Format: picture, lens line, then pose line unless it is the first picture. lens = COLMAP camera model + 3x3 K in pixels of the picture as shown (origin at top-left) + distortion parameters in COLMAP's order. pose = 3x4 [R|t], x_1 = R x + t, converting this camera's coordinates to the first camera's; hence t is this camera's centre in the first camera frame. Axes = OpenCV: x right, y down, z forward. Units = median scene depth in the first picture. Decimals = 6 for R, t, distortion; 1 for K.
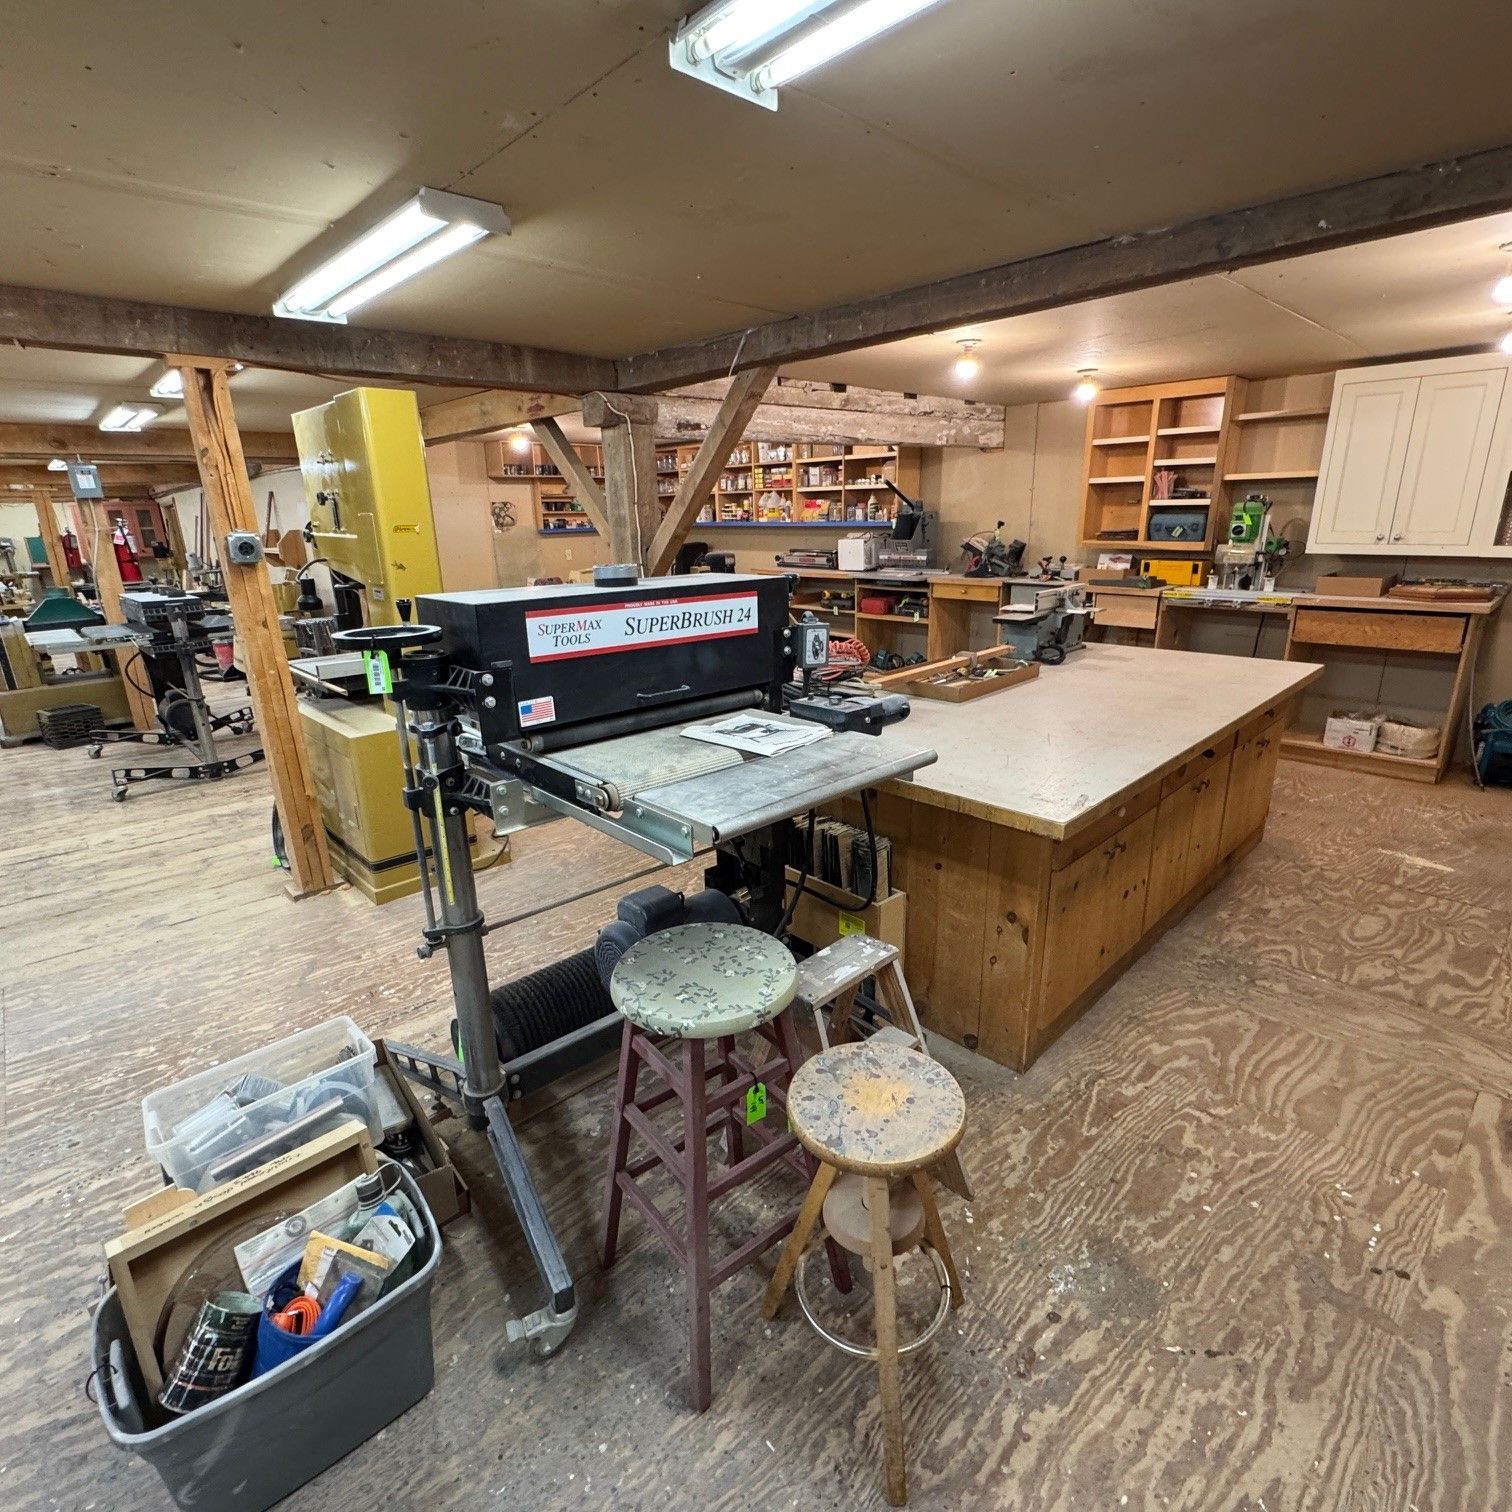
lens RADIAL K [[803.1, 0, 758.9], [0, 803.1, 755.3], [0, 0, 1]] dist [-0.003085, -0.000049]
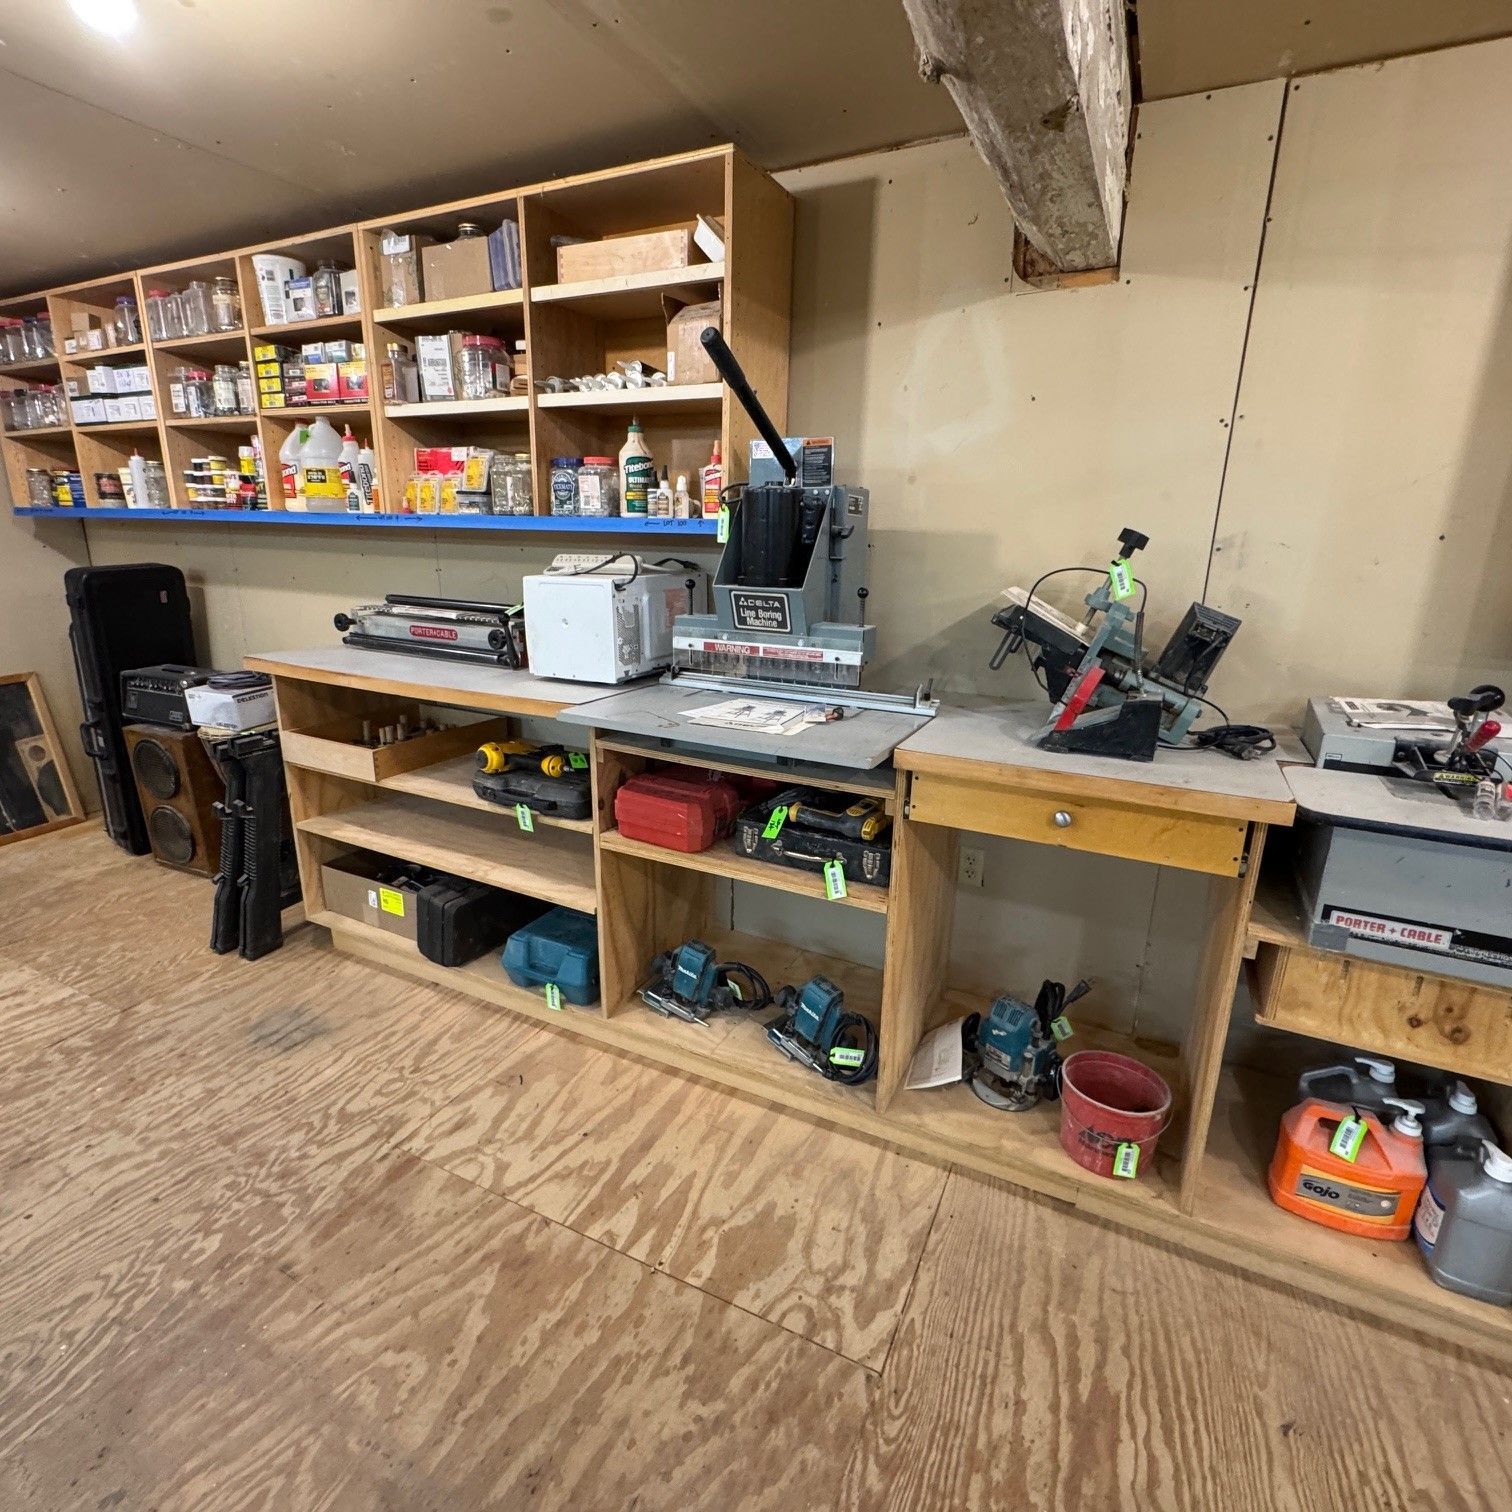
lens RADIAL K [[803.1, 0, 763.2], [0, 803.1, 754.6], [0, 0, 1]] dist [-0.003085, -0.000049]
pose [[0.941595, -0.041686, 0.334157, 0.086734], [0.052376, 0.998362, -0.023041, -0.205383], [-0.332649, 0.039197, 0.942236, 0.746876]]
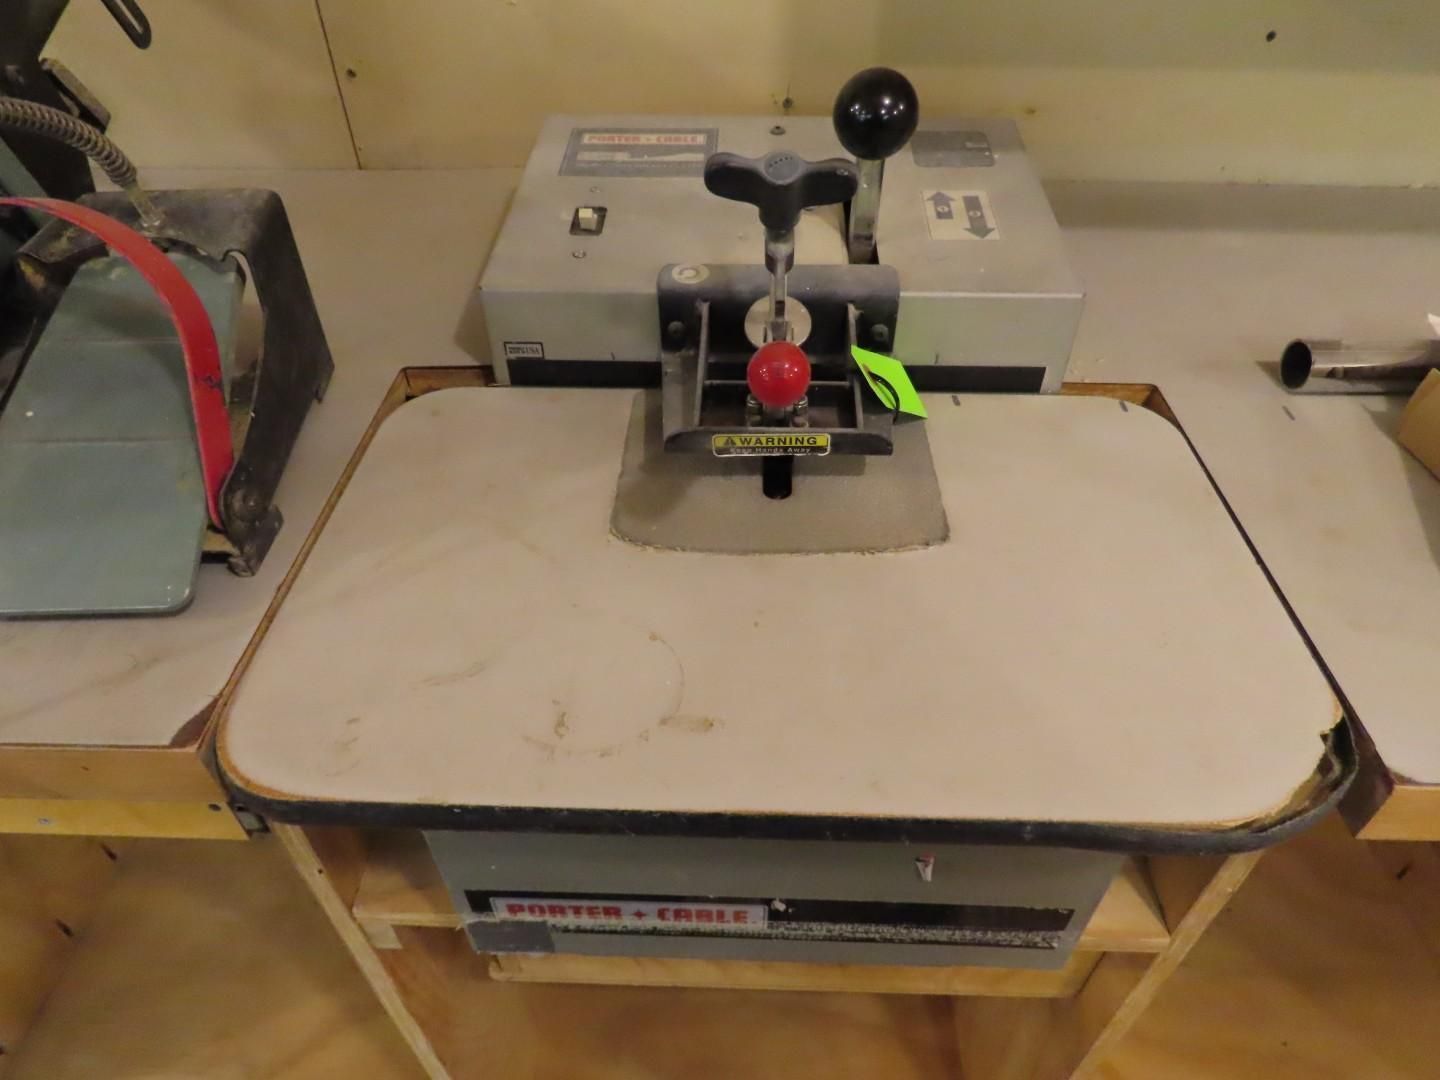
lens RADIAL K [[906.9, 0, 719.9], [0, 906.9, 539.5], [0, 0, 1]] dist [-0.004986, -0.000294]
pose [[0.720224, -0.445967, 0.531404, 0.266989], [0.192766, 0.864482, 0.464233, -0.222077], [-0.666422, -0.231915, 0.708588, 0.826104]]
